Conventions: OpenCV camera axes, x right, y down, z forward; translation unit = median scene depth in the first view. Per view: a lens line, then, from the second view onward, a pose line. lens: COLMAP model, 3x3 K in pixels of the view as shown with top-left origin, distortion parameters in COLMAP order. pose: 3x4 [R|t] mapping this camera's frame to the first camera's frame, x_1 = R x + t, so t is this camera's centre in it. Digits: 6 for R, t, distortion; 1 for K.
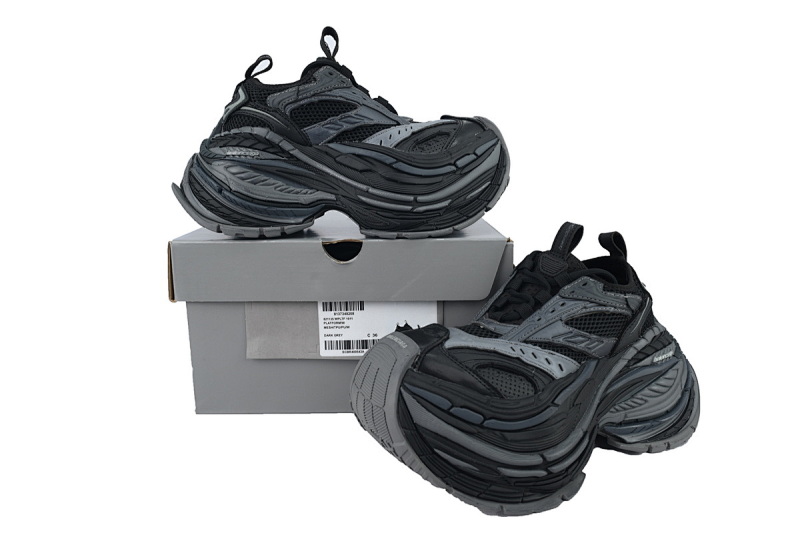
lens RADIAL K [[523.1, 0, 400.0], [0, 523.1, 266.5], [0, 0, 1]] dist [0.001682, -0.000649]
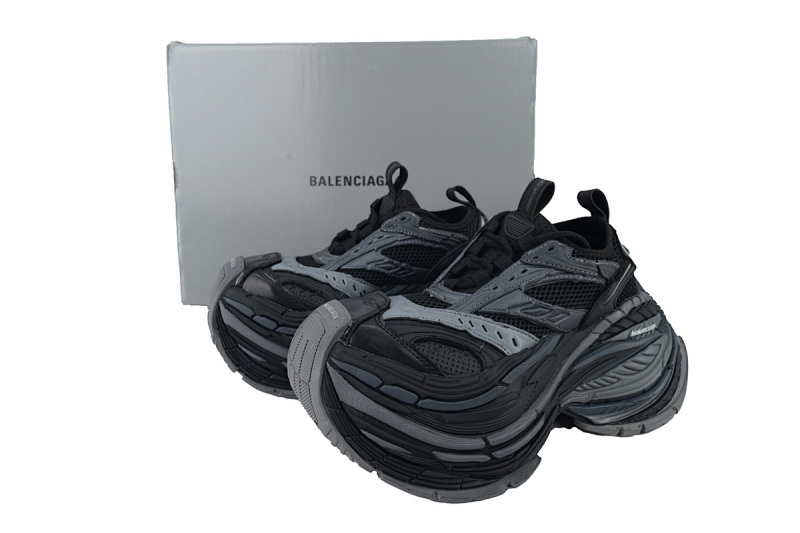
lens RADIAL K [[523.1, 0, 400.0], [0, 523.1, 266.5], [0, 0, 1]] dist [0.001682, -0.000649]
pose [[0.997749, 0.008469, -0.066525, 0.161906], [-0.003303, 0.996996, 0.077384, -0.004054], [0.066980, -0.076990, 0.994779, 0.102979]]
